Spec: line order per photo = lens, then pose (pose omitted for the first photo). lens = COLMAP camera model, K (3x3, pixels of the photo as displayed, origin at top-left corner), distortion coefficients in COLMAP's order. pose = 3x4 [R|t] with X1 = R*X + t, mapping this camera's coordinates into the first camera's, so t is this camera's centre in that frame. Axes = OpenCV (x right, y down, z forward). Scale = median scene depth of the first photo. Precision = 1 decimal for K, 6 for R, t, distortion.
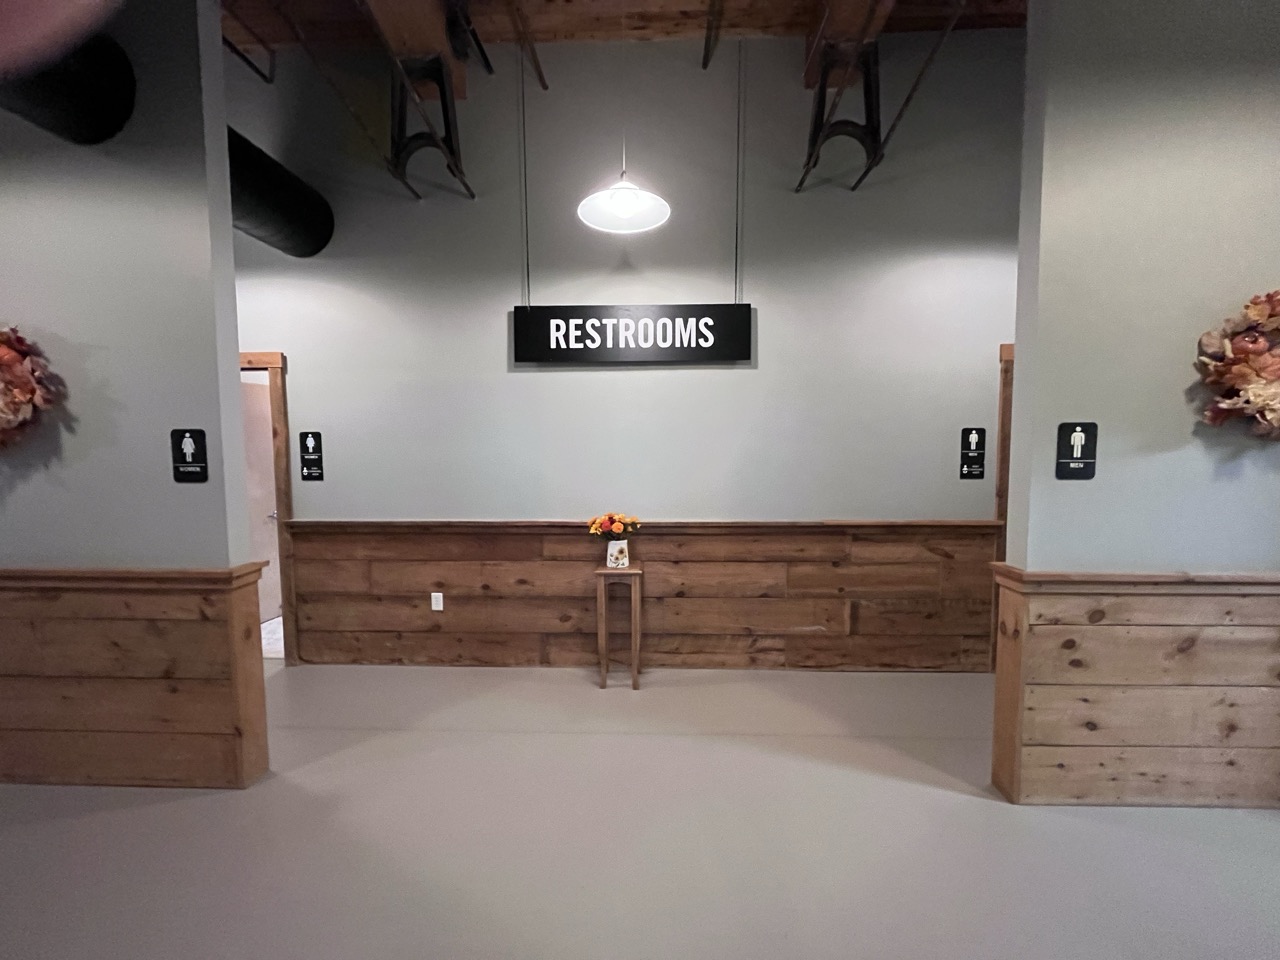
lens RADIAL K [[519.8, 0, 638.2], [0, 519.8, 478.8], [0, 0, 1]] dist [-0.007048, 0.000797]
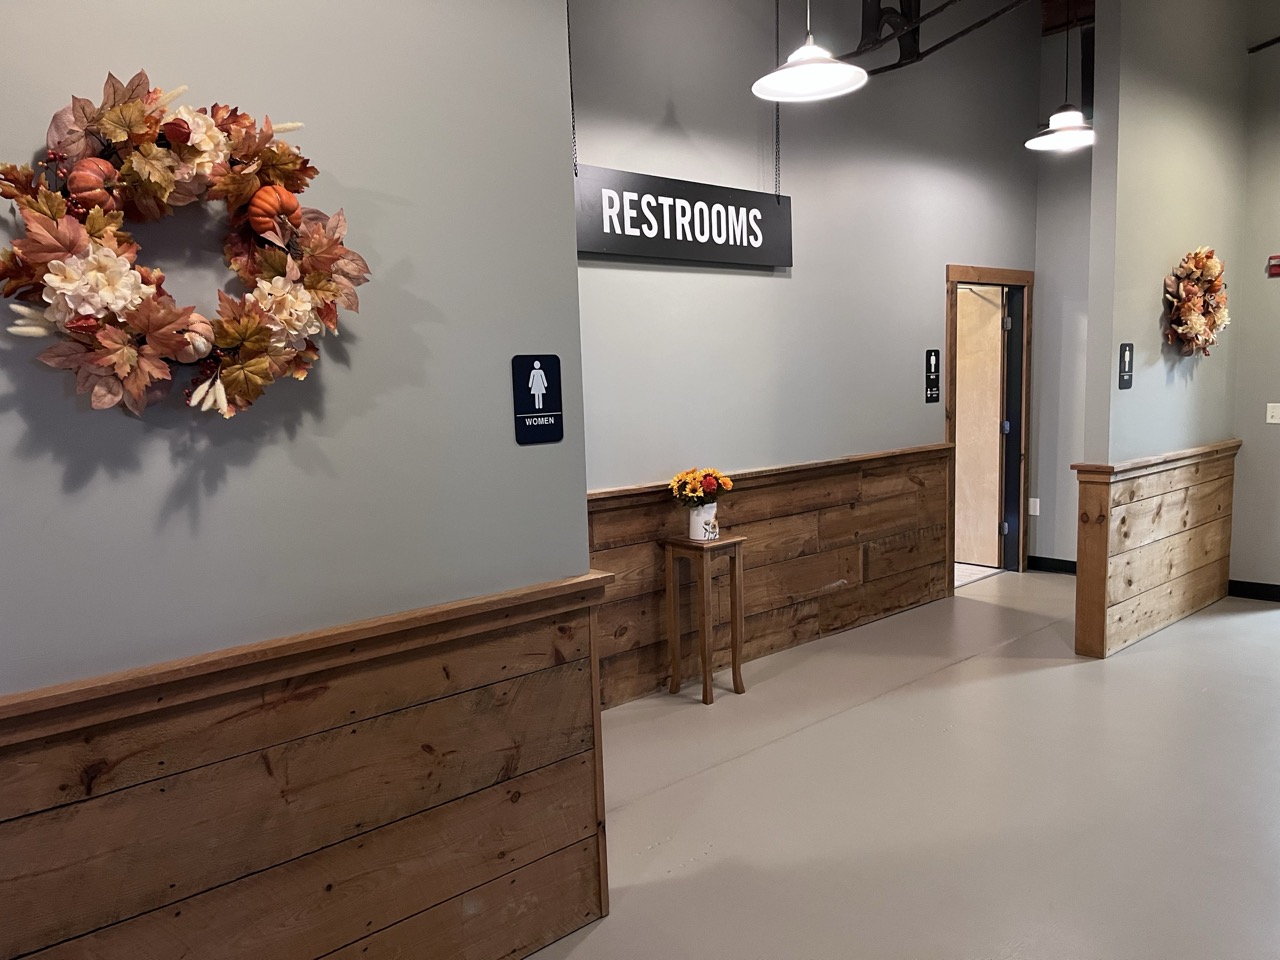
lens RADIAL K [[974.3, 0, 642.6], [0, 974.3, 489.5], [0, 0, 1]] dist [0.033017, -0.002782]
pose [[0.713655, -0.102233, 0.692998, -1.041701], [0.073477, 0.994761, 0.071082, -0.007452], [-0.696634, 0.000192, 0.717427, 0.062384]]
